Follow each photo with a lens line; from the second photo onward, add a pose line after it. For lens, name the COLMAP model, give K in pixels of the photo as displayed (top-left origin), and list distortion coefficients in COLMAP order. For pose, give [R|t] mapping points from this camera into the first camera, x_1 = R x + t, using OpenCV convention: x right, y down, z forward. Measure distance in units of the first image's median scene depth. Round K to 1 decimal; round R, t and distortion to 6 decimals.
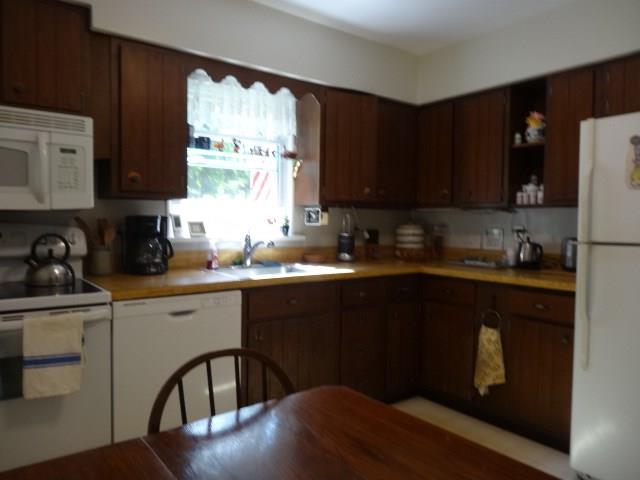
lens RADIAL K [[471.3, 0, 320.0], [0, 471.3, 240.0], [0, 0, 1]] dist [-0.038514, -0.002936]
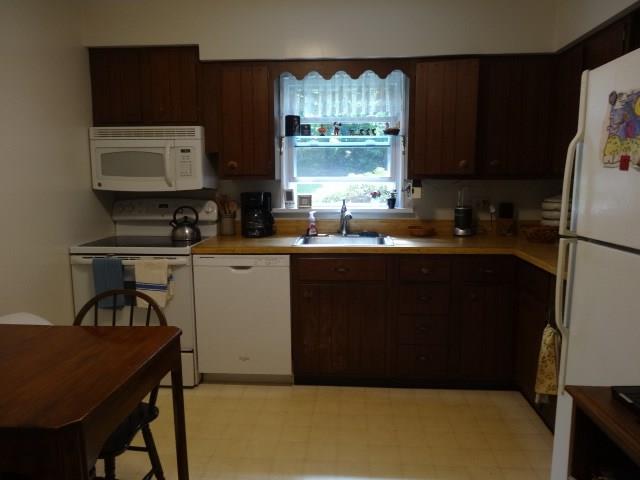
lens RADIAL K [[470.5, 0, 321.5], [0, 470.5, 241.8], [0, 0, 1]] dist [-0.007661, -0.002521]
pose [[0.748083, 0.077360, -0.659080, 0.749718], [-0.013786, 0.994779, 0.101115, -0.057158], [0.663461, -0.066556, 0.745244, 0.142438]]
